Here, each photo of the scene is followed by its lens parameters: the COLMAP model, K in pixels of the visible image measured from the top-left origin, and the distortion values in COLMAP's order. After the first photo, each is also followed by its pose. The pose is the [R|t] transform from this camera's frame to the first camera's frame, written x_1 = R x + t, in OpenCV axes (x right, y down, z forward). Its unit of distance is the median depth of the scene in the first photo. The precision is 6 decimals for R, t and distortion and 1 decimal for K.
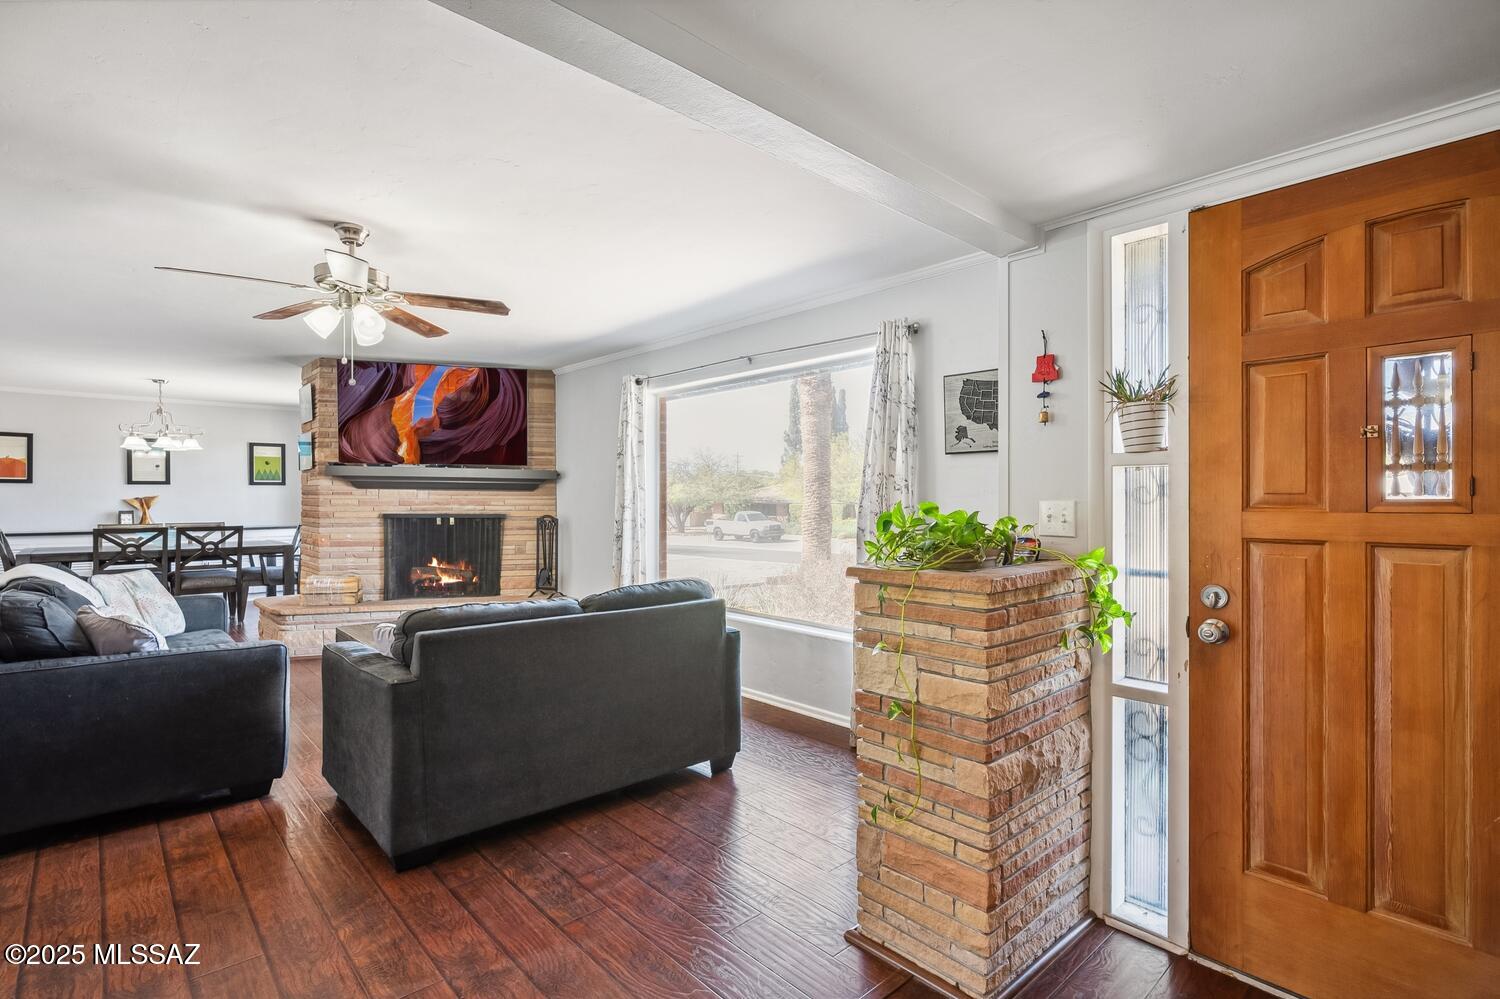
lens RADIAL K [[723.8, 0, 748.7], [0, 723.8, 501.9], [0, 0, 1]] dist [-0.000449, 0.002270]
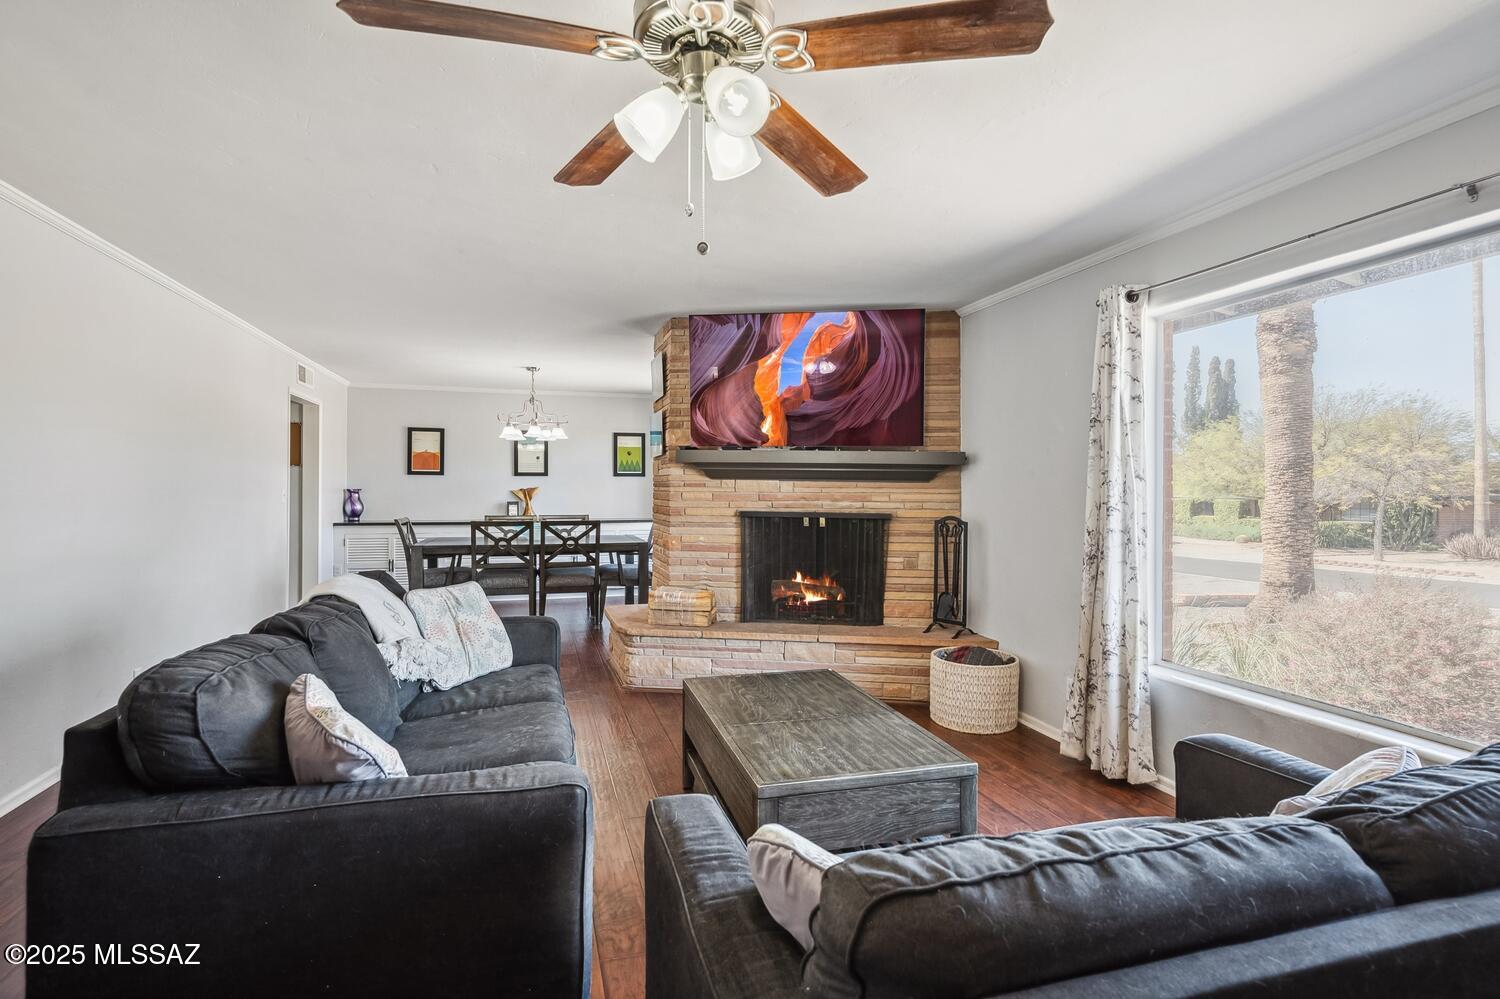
lens RADIAL K [[723.8, 0, 747.0], [0, 723.8, 494.4], [0, 0, 1]] dist [-0.000449, 0.002270]
pose [[0.902044, 0.006684, -0.431591, -0.156652], [-0.006374, 0.999977, 0.002164, -0.003289], [0.431596, 0.000799, 0.902067, 0.289096]]
